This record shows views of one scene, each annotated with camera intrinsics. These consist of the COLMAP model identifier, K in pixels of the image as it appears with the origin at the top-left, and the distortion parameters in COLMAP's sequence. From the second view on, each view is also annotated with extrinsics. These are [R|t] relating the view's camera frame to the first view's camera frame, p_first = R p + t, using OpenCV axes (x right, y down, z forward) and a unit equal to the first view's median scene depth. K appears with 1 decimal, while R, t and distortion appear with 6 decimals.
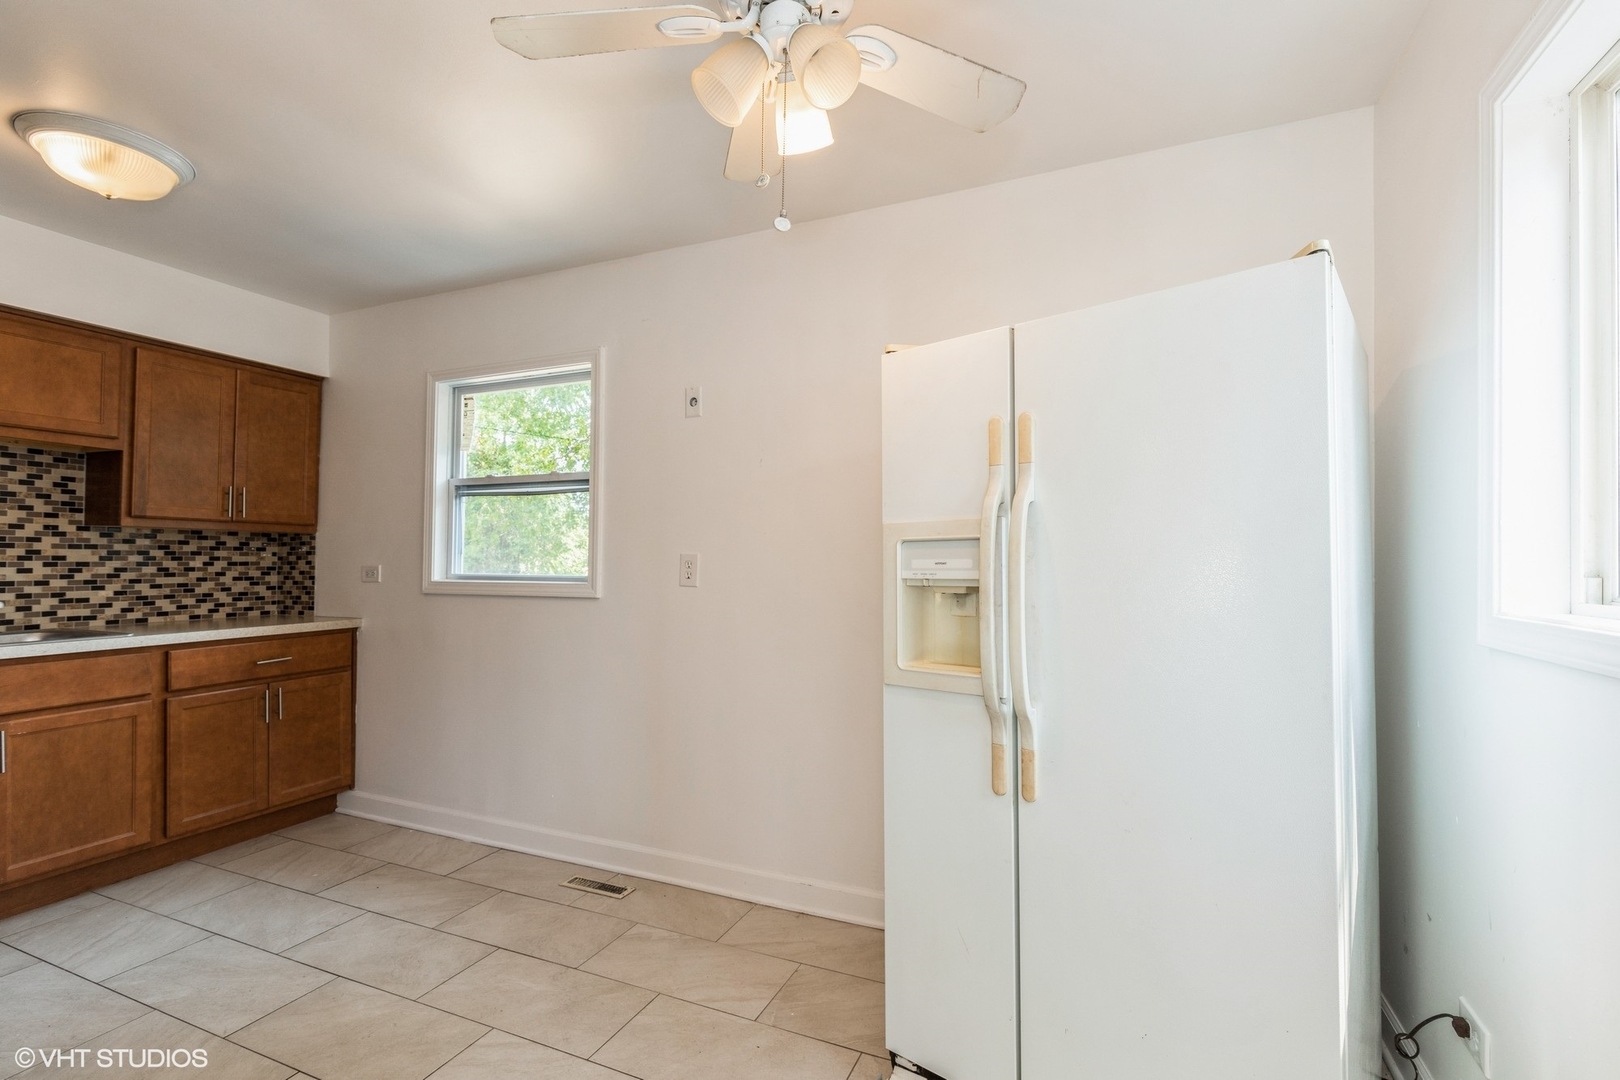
lens RADIAL K [[726.0, 0, 812.0], [0, 726.0, 546.5], [0, 0, 1]] dist [0.002971, -0.000429]
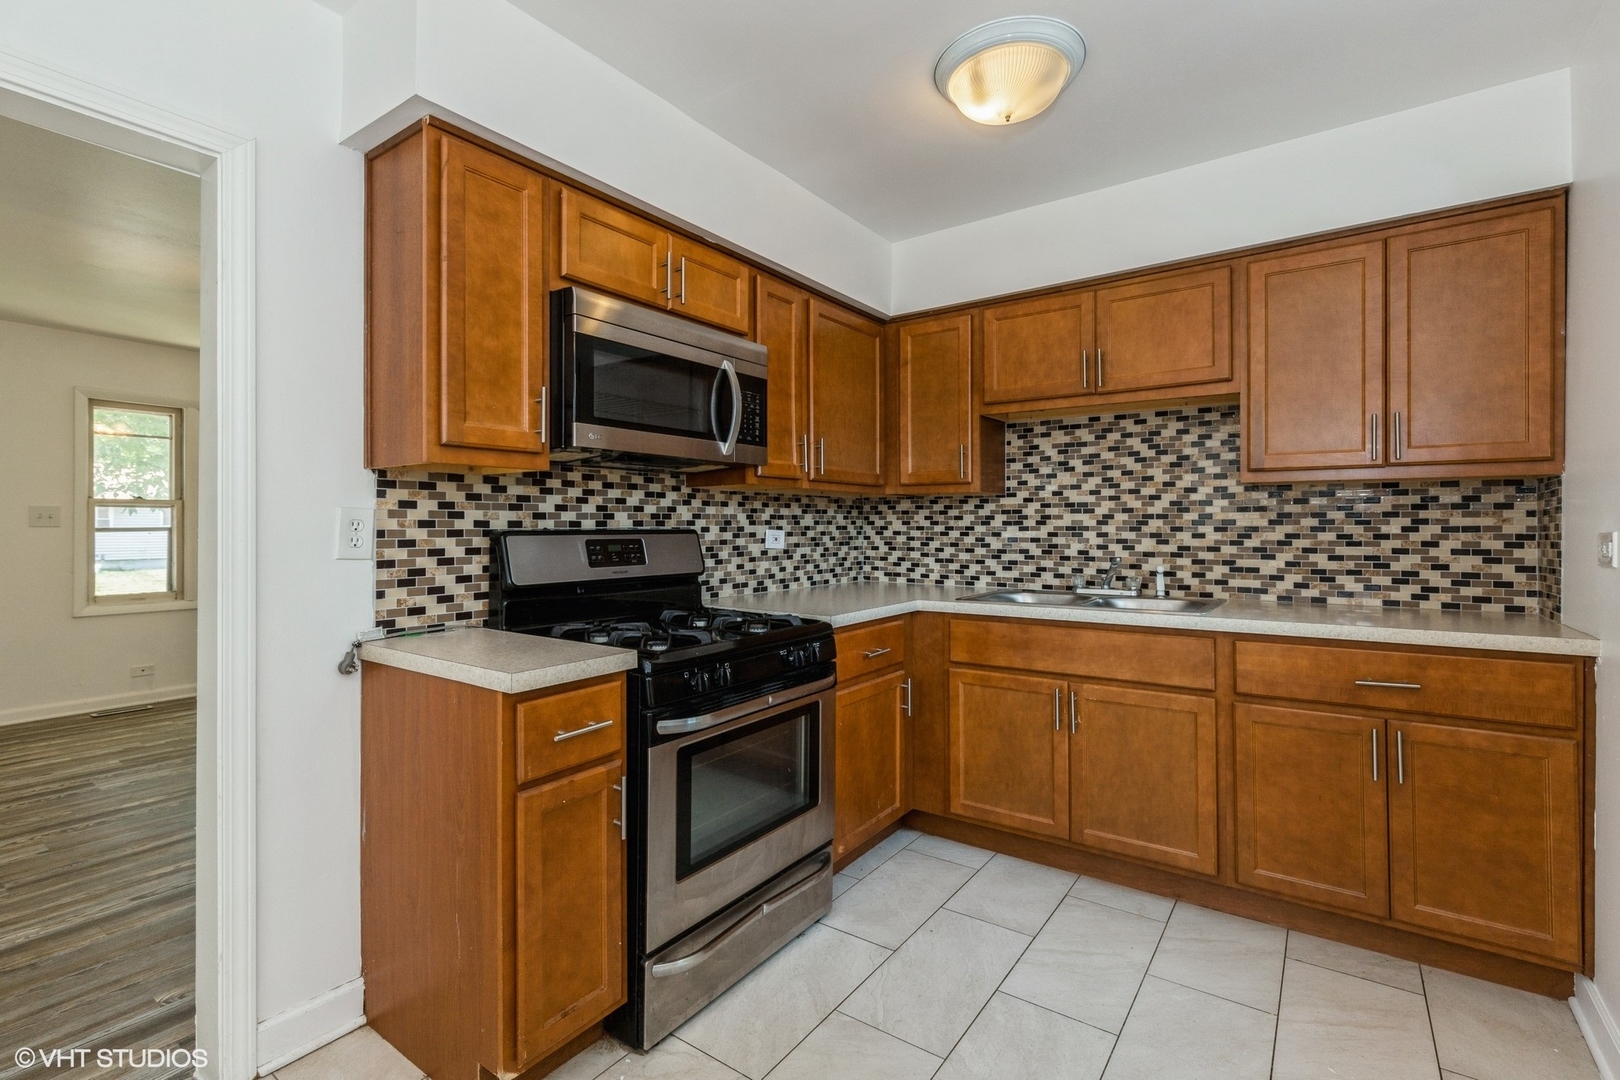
lens RADIAL K [[726.0, 0, 808.5], [0, 726.0, 526.0], [0, 0, 1]] dist [0.002971, -0.000429]
pose [[-0.205719, -0.004435, -0.978601, -0.029770], [0.020025, 0.999761, -0.008741, 0.016624], [0.978406, -0.021395, -0.205581, 0.626338]]
